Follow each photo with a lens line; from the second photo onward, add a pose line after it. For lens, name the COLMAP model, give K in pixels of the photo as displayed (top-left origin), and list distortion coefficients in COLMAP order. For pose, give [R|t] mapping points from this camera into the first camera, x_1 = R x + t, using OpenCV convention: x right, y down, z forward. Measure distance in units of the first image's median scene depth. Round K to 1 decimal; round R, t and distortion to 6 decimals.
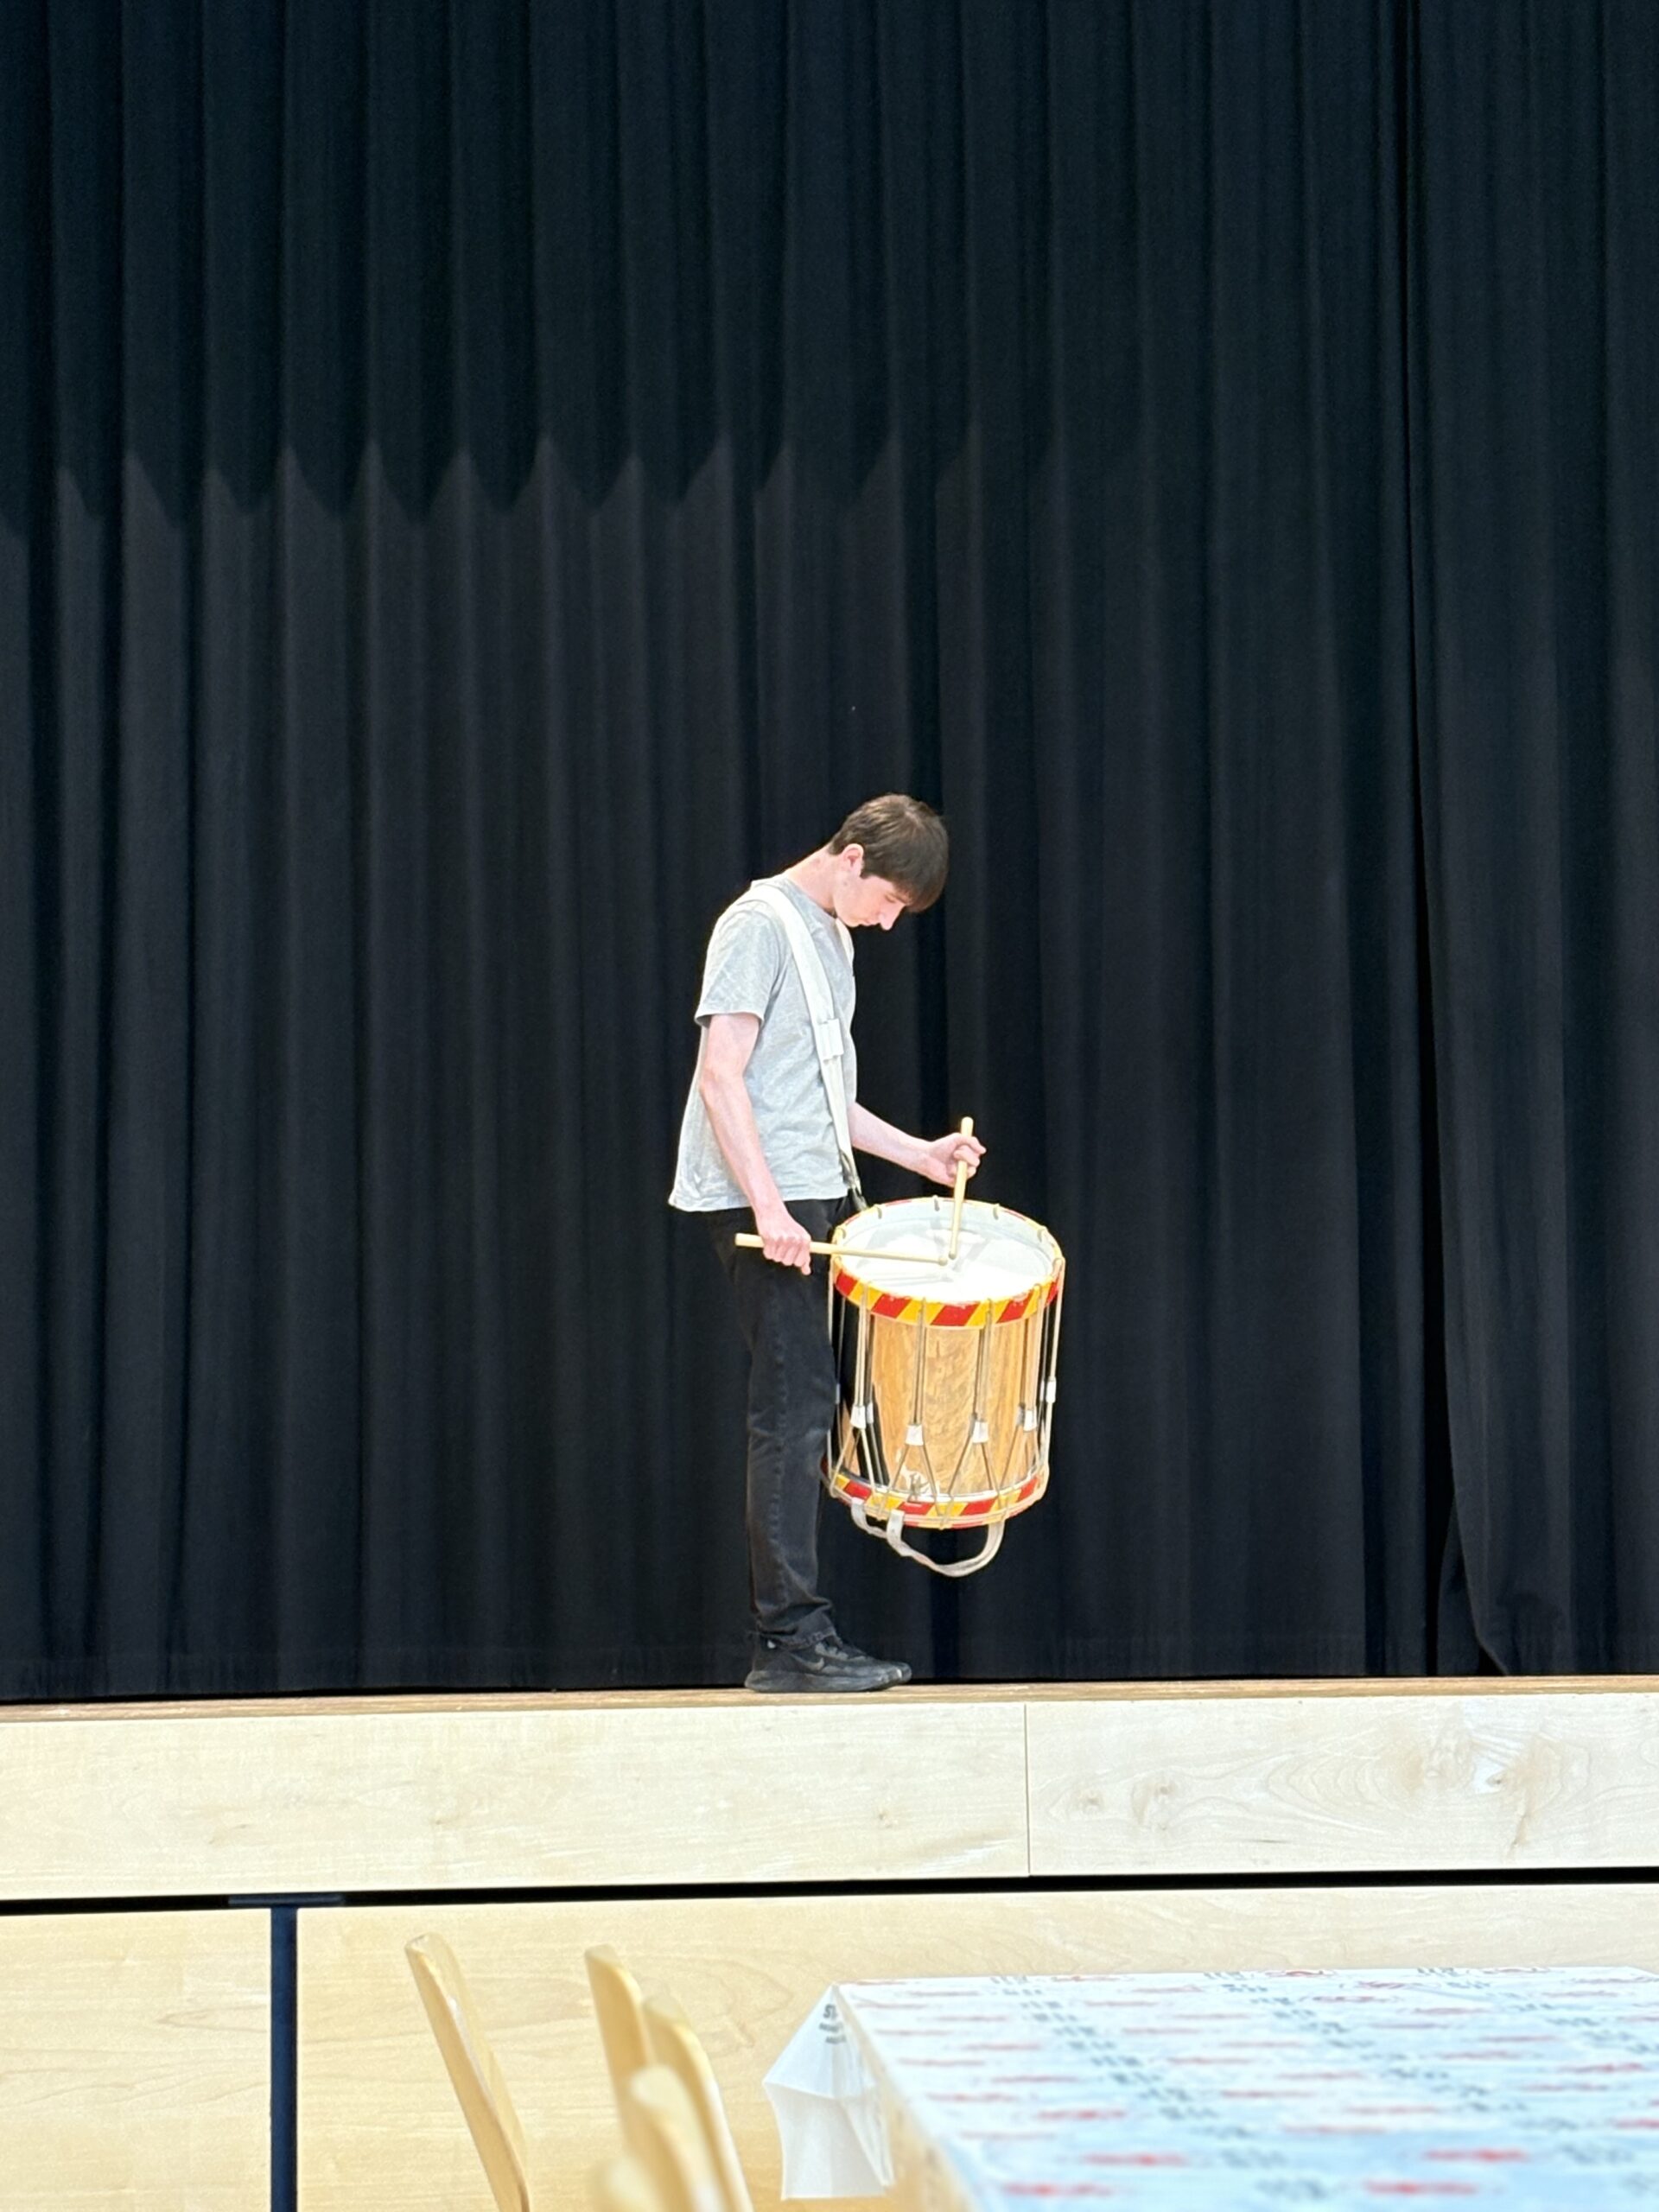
lens RADIAL K [[5110.4, 0, 796.1], [0, 5110.4, 1108.2], [0, 0, 1]] dist [0.502572, -4.335453]
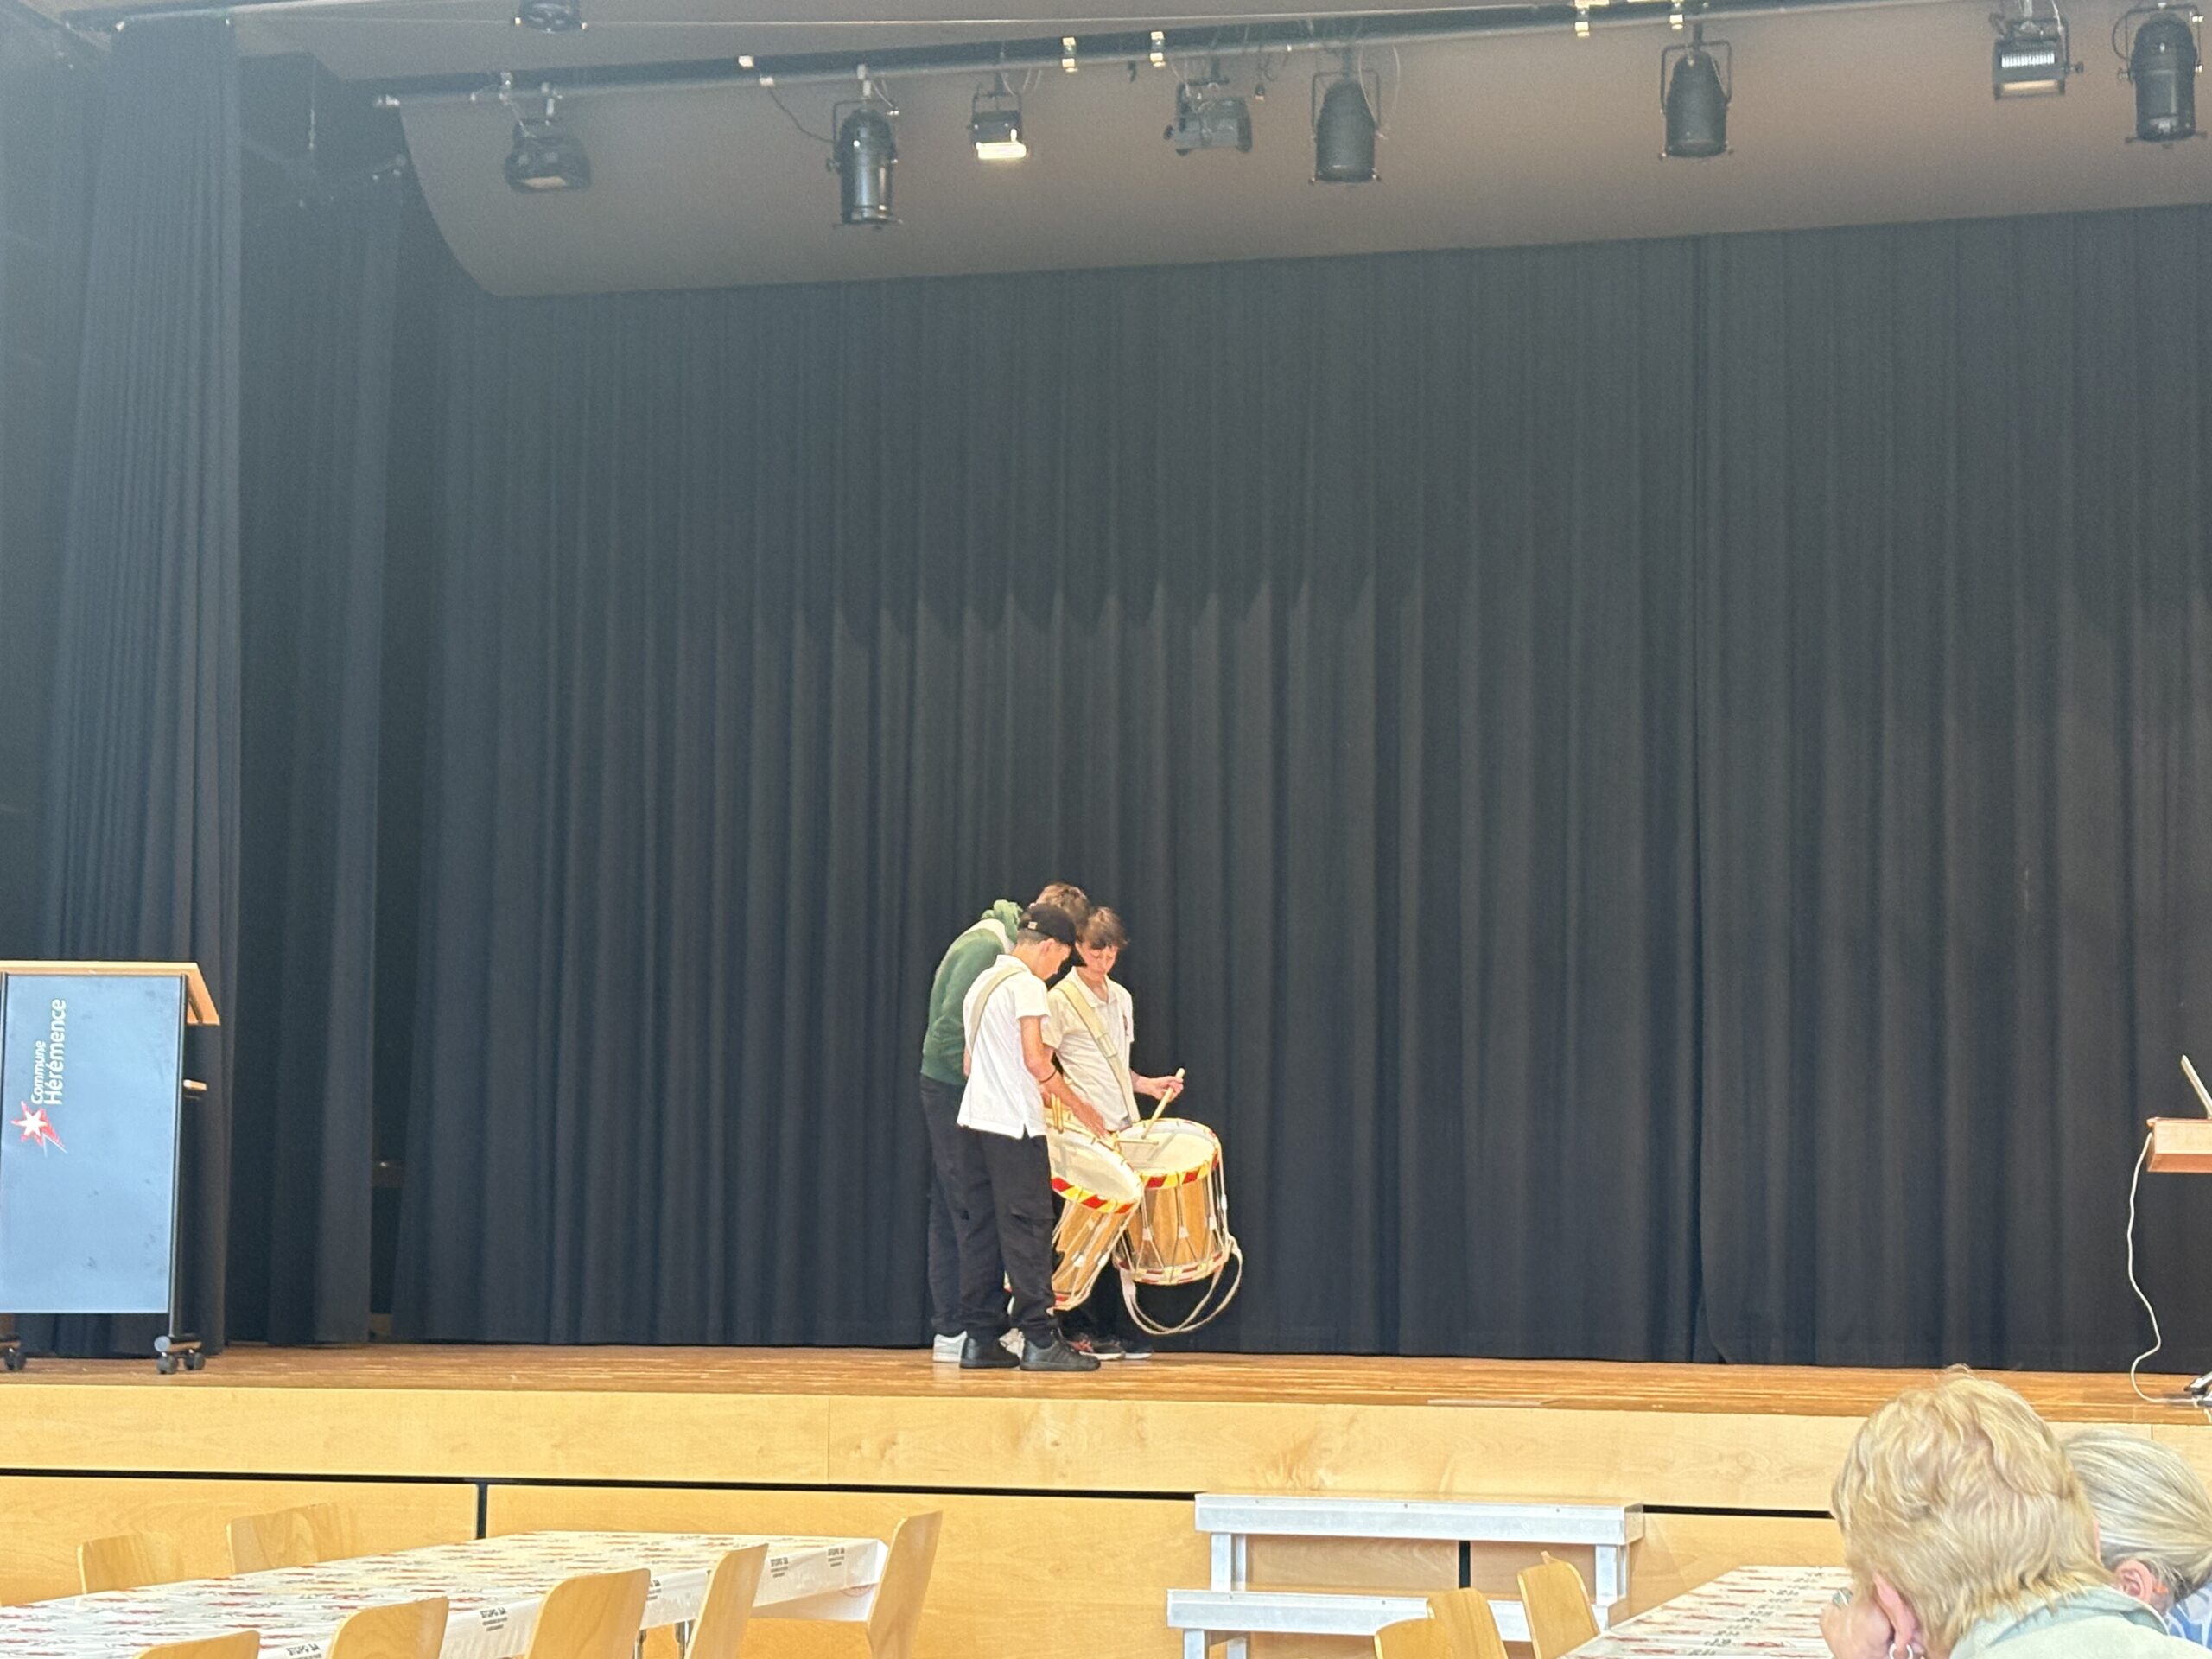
lens RADIAL K [[4126.1, 0, 1103.0], [0, 4126.1, 816.1], [0, 0, 1]] dist [0.317315, -1.350110]
pose [[0.952403, -0.003946, -0.304818, 0.449235], [0.004024, 0.999992, -0.000374, -0.075782], [0.304817, -0.000870, 0.952411, -0.348518]]
